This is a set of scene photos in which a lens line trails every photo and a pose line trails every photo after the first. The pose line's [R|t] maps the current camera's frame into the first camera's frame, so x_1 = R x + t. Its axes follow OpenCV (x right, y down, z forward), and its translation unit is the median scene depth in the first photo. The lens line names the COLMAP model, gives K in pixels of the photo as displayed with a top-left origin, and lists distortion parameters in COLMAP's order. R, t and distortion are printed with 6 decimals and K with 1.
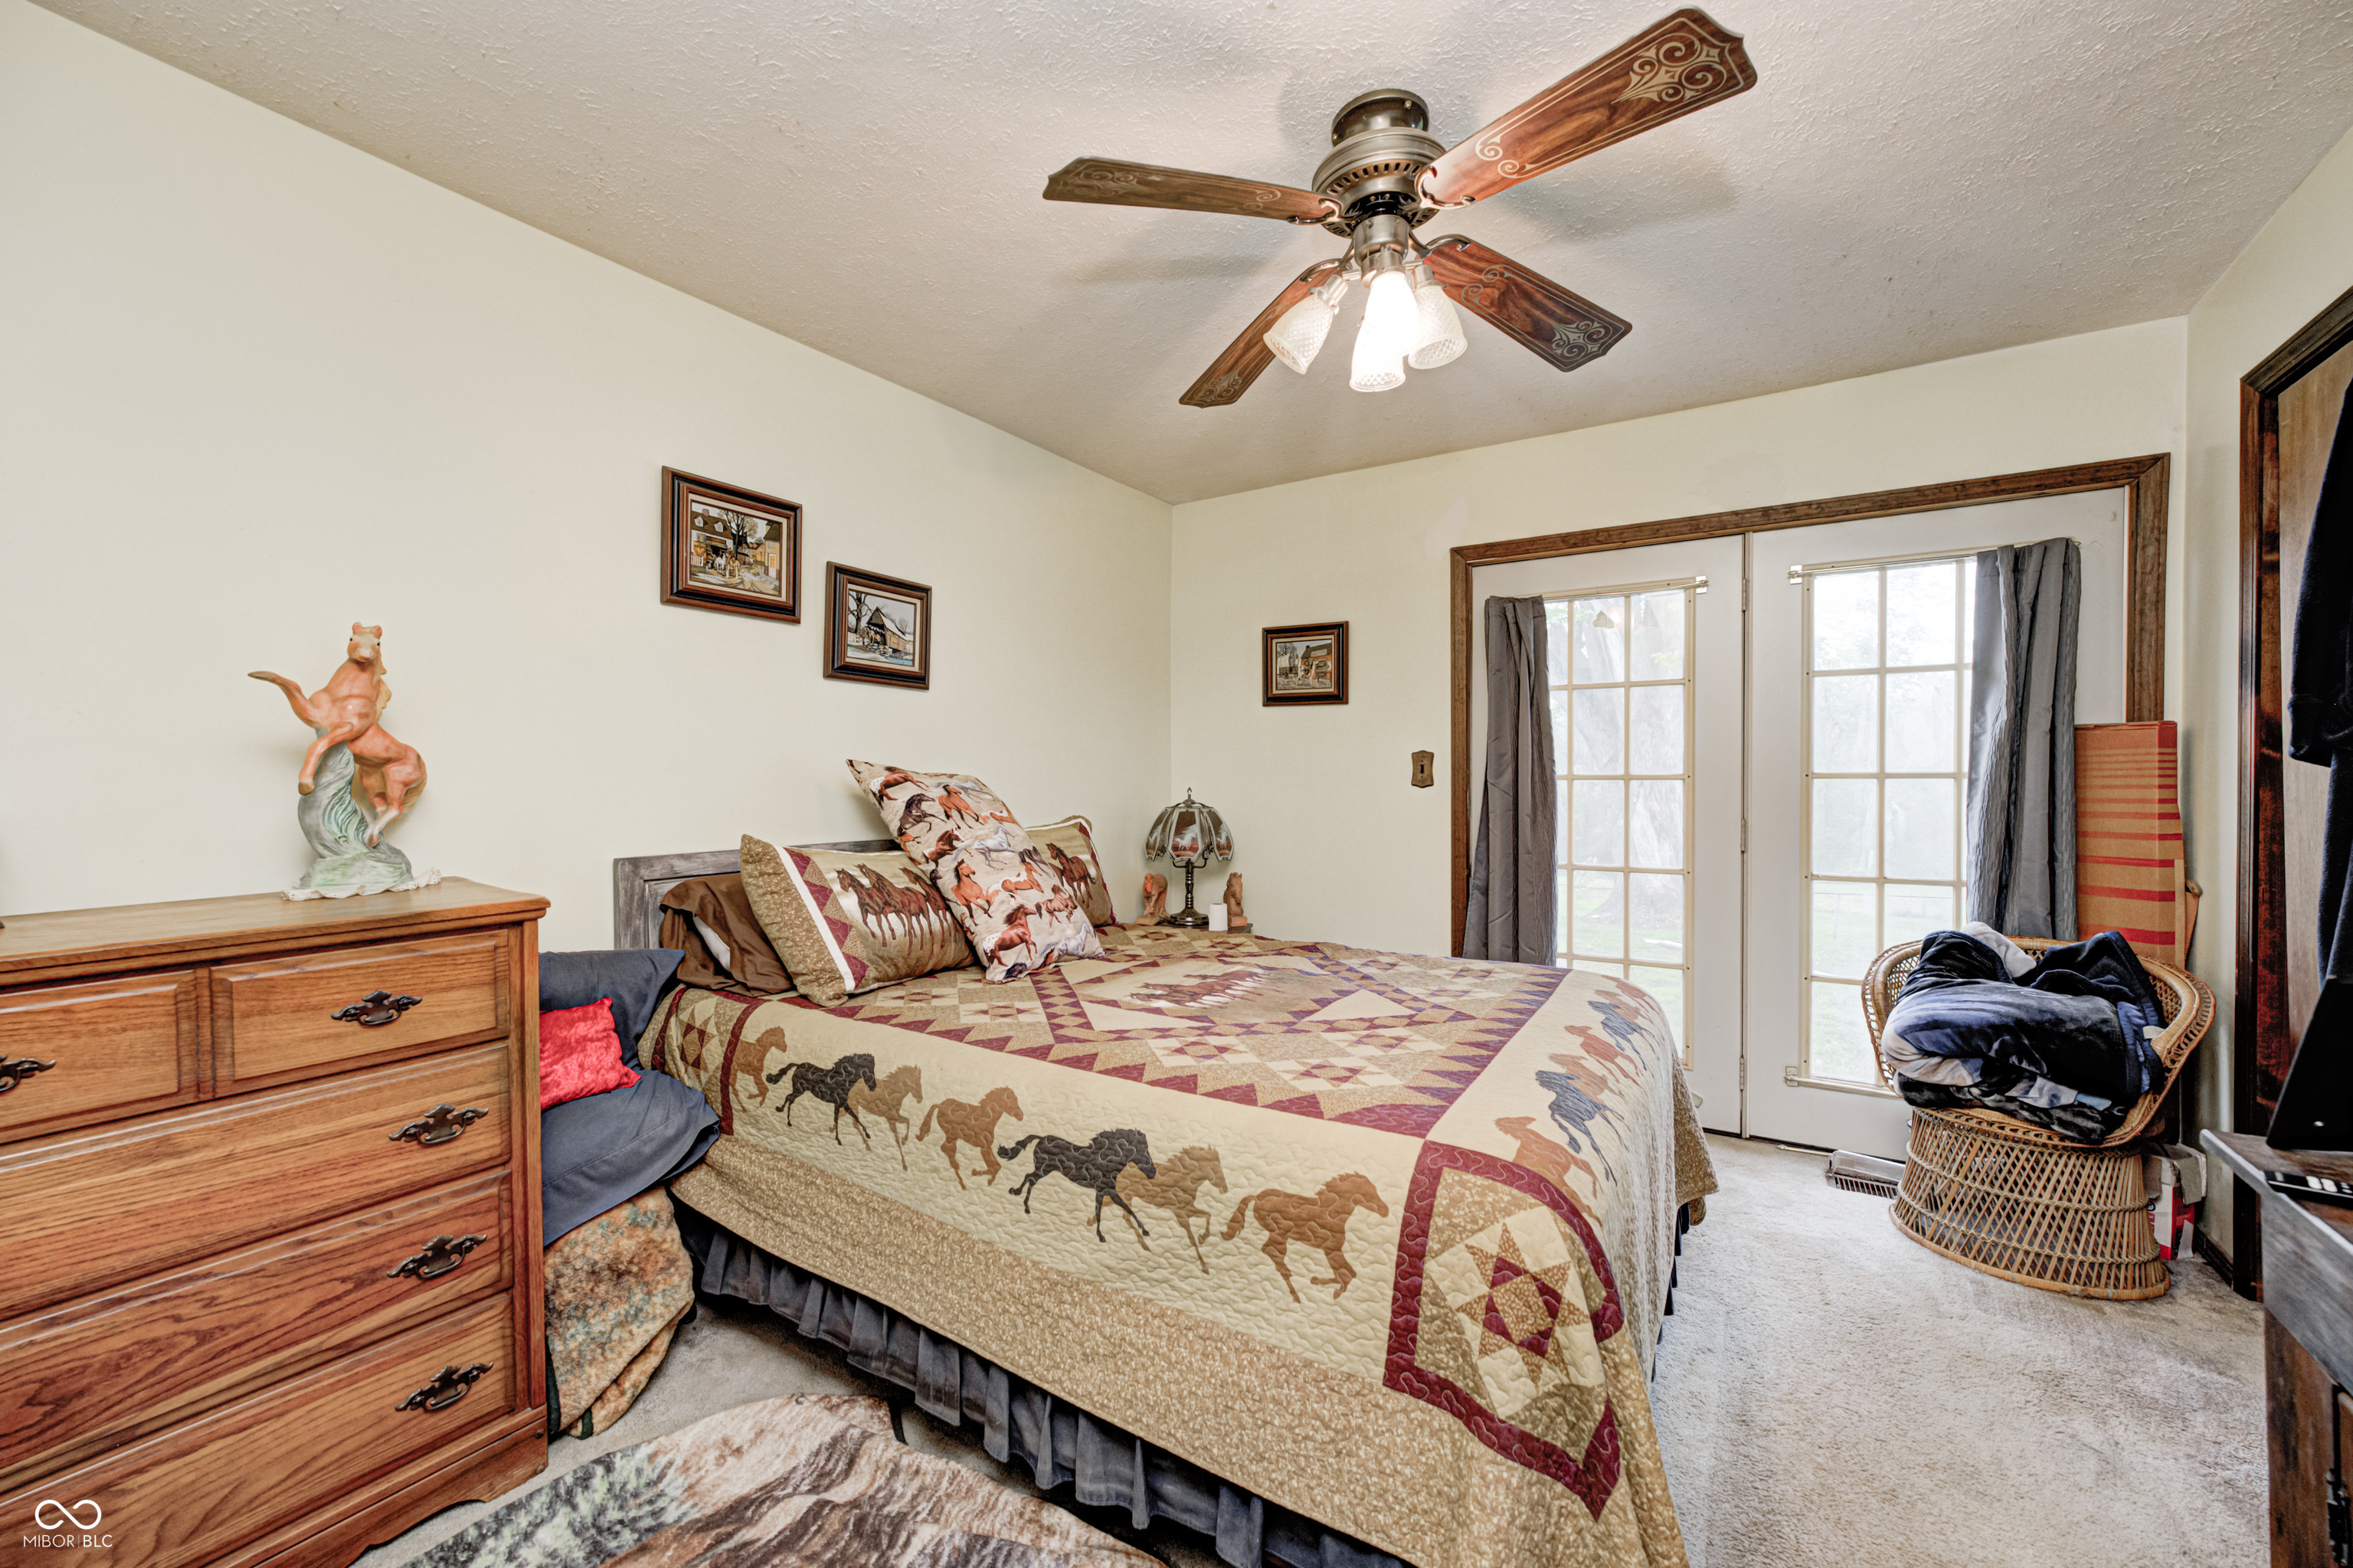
lens RADIAL K [[922.2, 0, 1175.4], [0, 922.2, 783.0], [0, 0, 1]] dist [-0.003310, 0.001806]
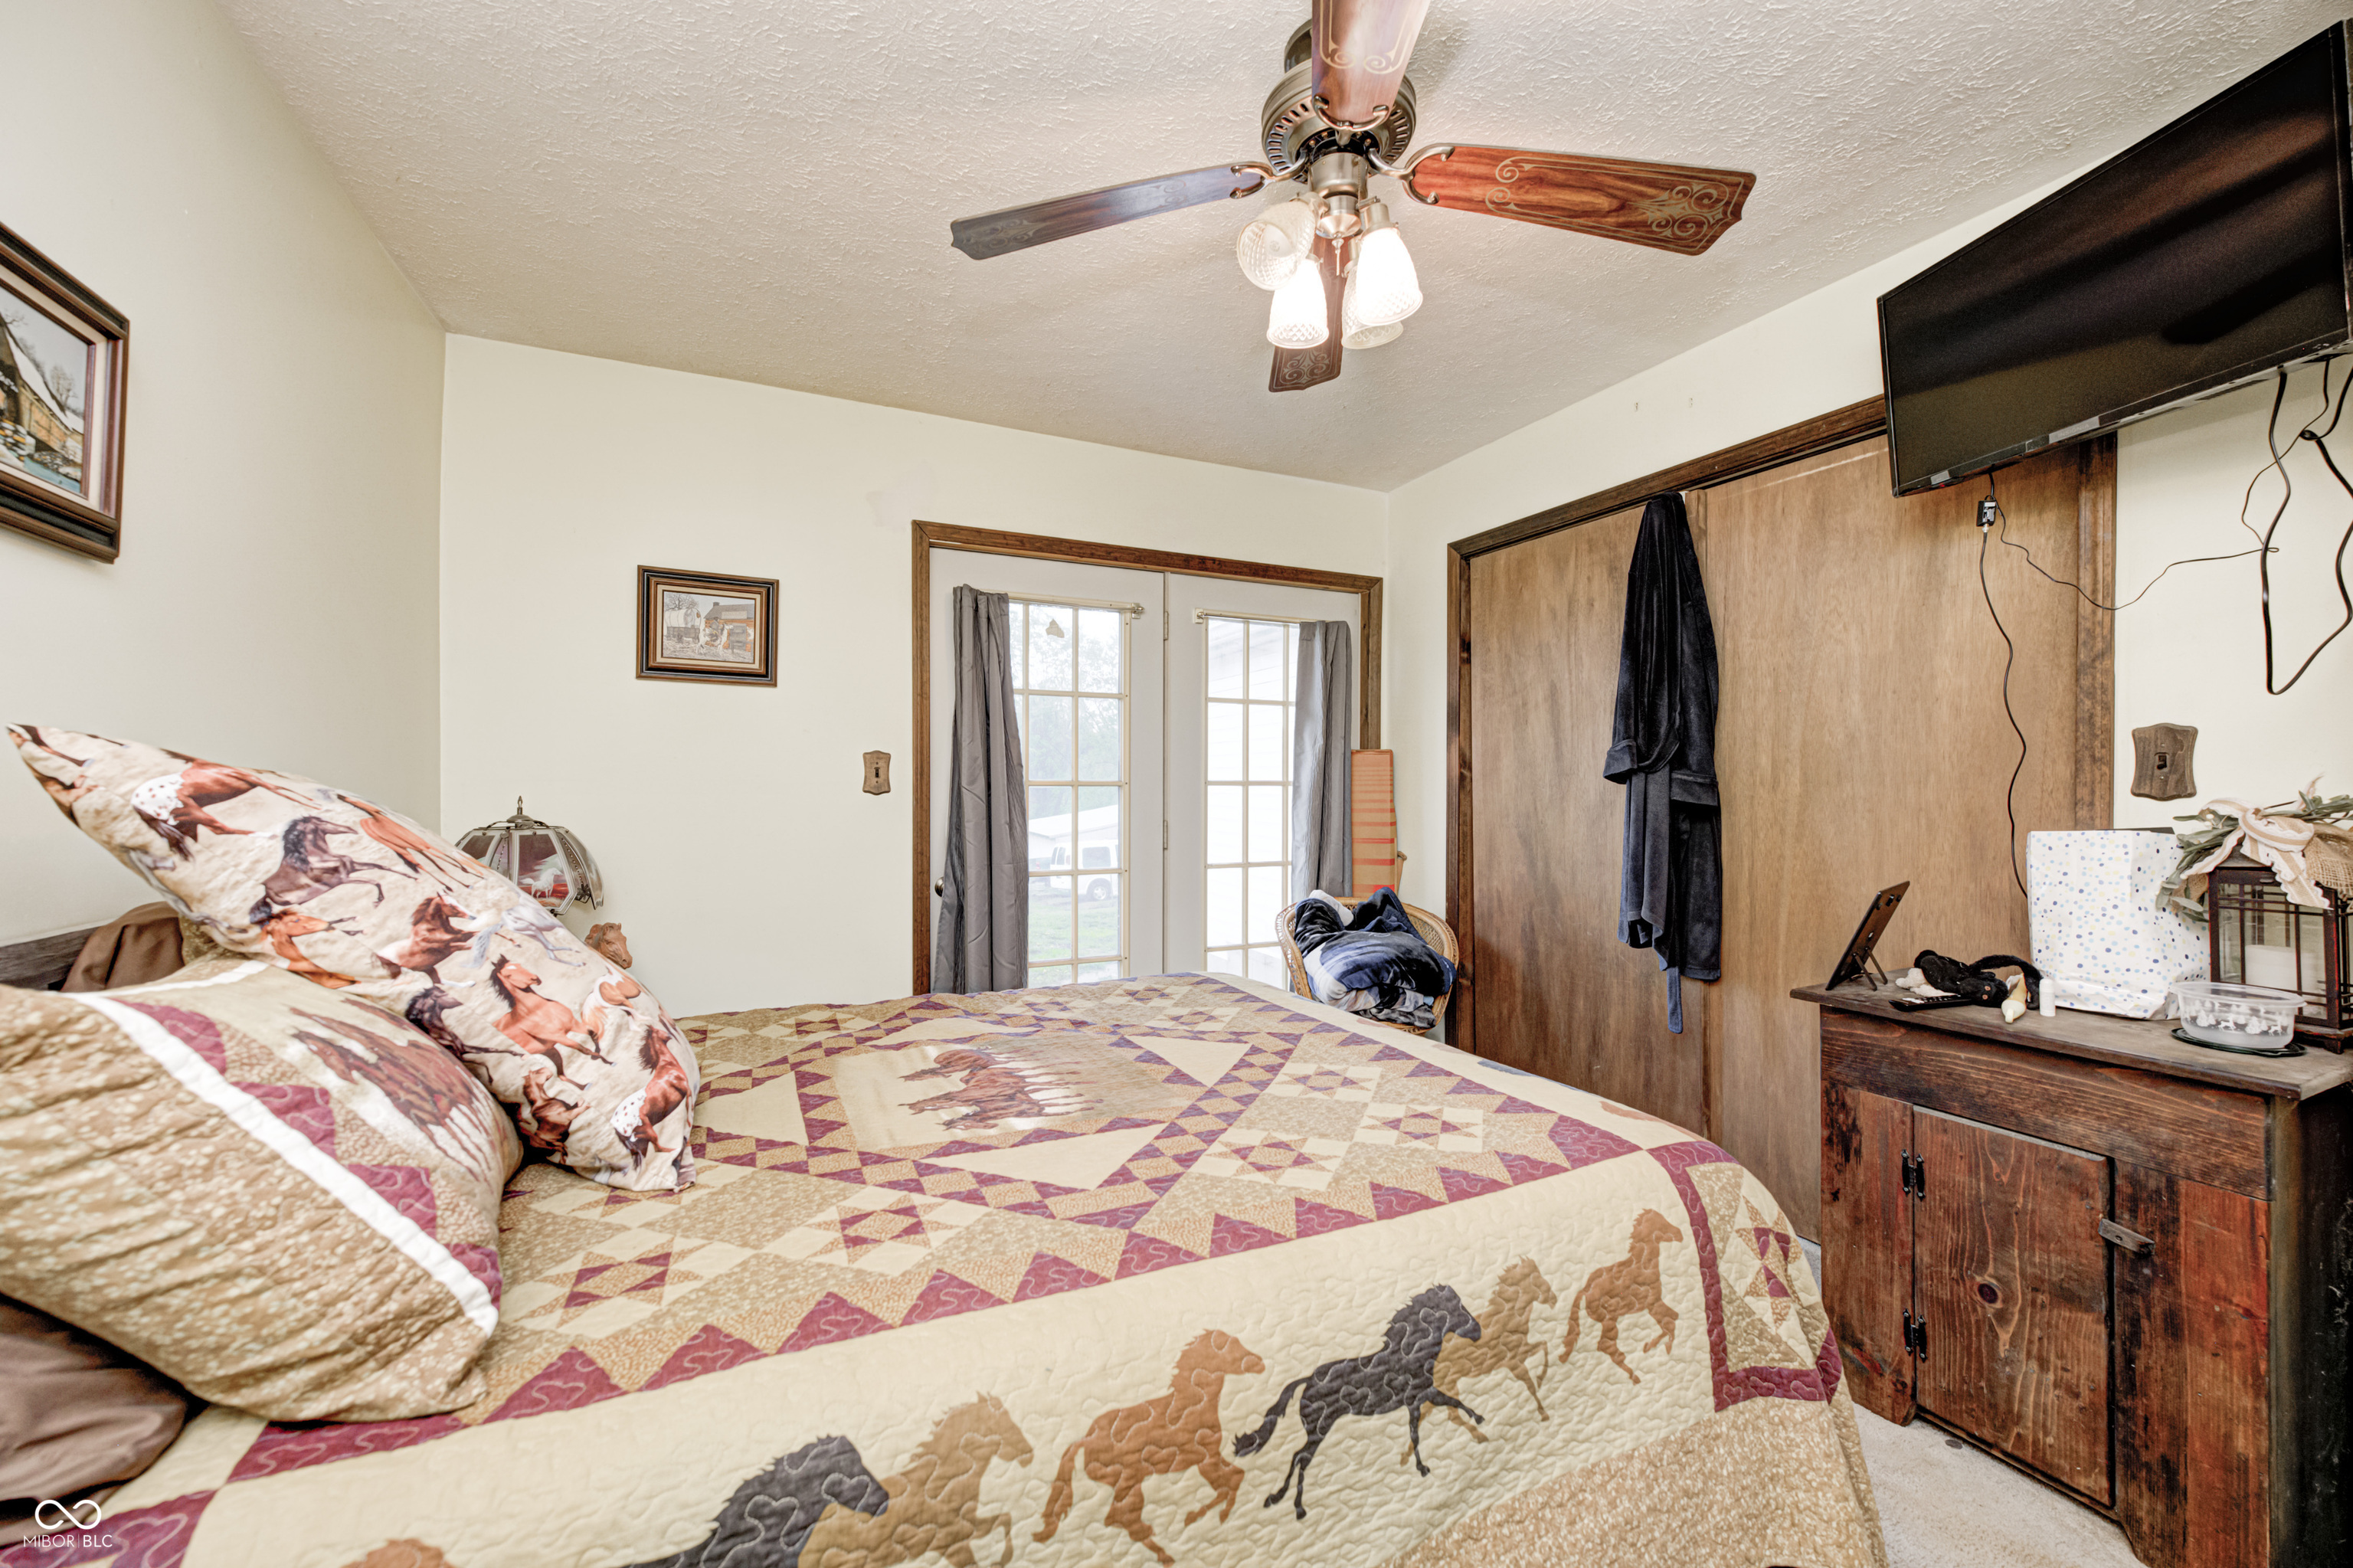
lens RADIAL K [[922.2, 0, 1177.7], [0, 922.2, 785.6], [0, 0, 1]] dist [-0.003310, 0.001806]
pose [[0.538259, 0.002845, 0.842775, -0.585589], [-0.000419, 0.999995, -0.003108, -0.001680], [-0.842780, 0.001319, 0.538257, 0.622889]]
